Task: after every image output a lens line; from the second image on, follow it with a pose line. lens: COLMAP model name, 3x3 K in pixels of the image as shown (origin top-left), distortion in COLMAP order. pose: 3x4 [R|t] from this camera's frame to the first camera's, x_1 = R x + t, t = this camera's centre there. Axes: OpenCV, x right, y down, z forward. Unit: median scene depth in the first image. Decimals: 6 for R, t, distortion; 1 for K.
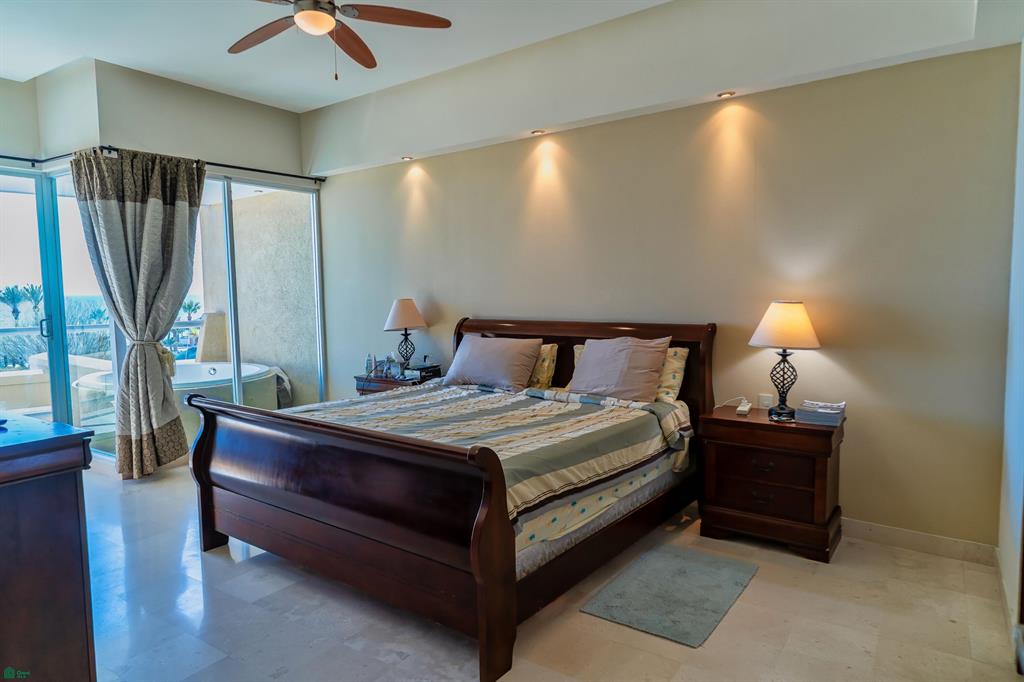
lens RADIAL K [[602.8, 0, 510.6], [0, 602.8, 340.9], [0, 0, 1]] dist [-0.002625, 0.002626]
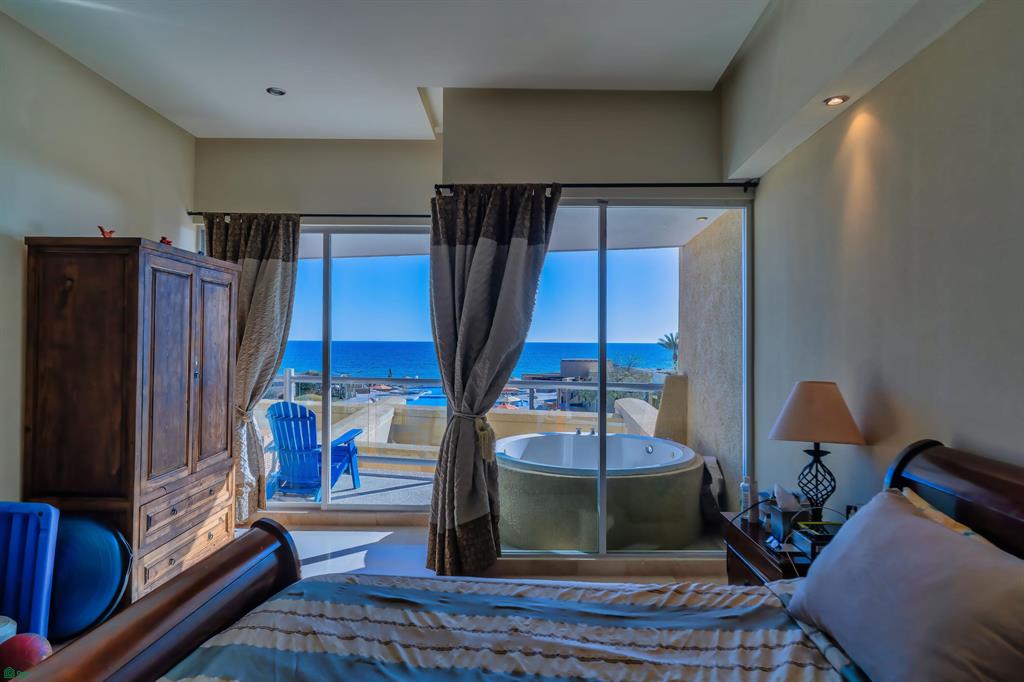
lens RADIAL K [[602.8, 0, 510.6], [0, 602.8, 340.9], [0, 0, 1]] dist [-0.002625, 0.002626]
pose [[0.570873, 0.013537, -0.820927, 0.093154], [-0.083678, 0.995617, -0.041771, -0.065237], [0.816763, 0.092539, 0.569503, 0.560638]]
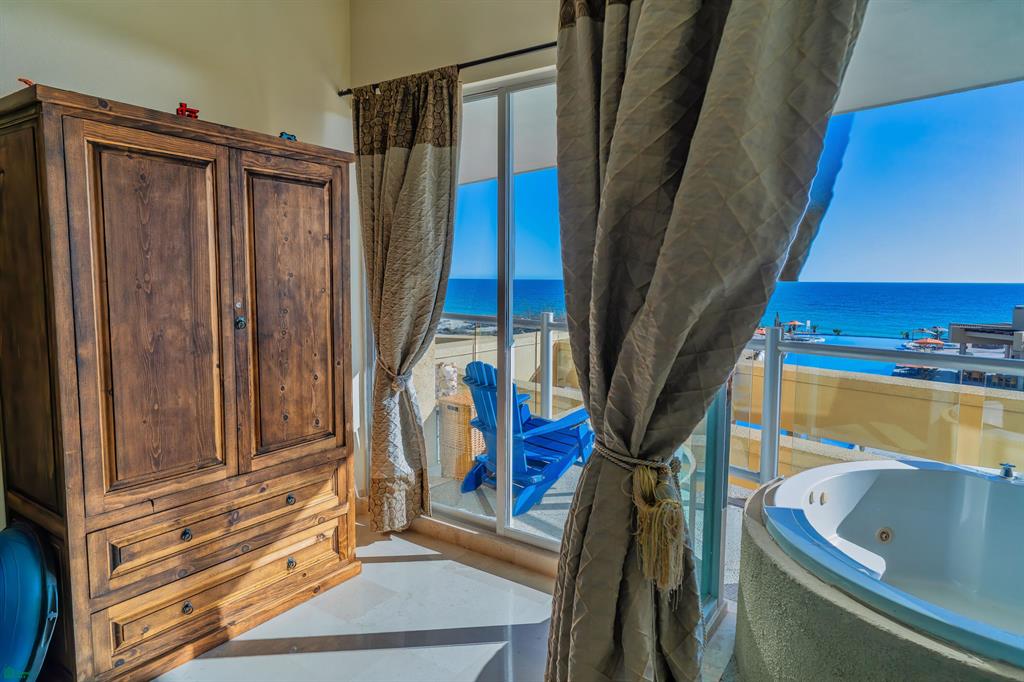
lens RADIAL K [[642.9, 0, 512.0], [0, 642.9, 341.0], [0, 0, 1]] dist [-0.002456, 0.000672]
pose [[0.026279, 0.108505, -0.993748, -0.266734], [-0.094894, 0.989874, 0.105573, -0.084073], [0.995140, 0.091526, 0.036309, 0.901010]]
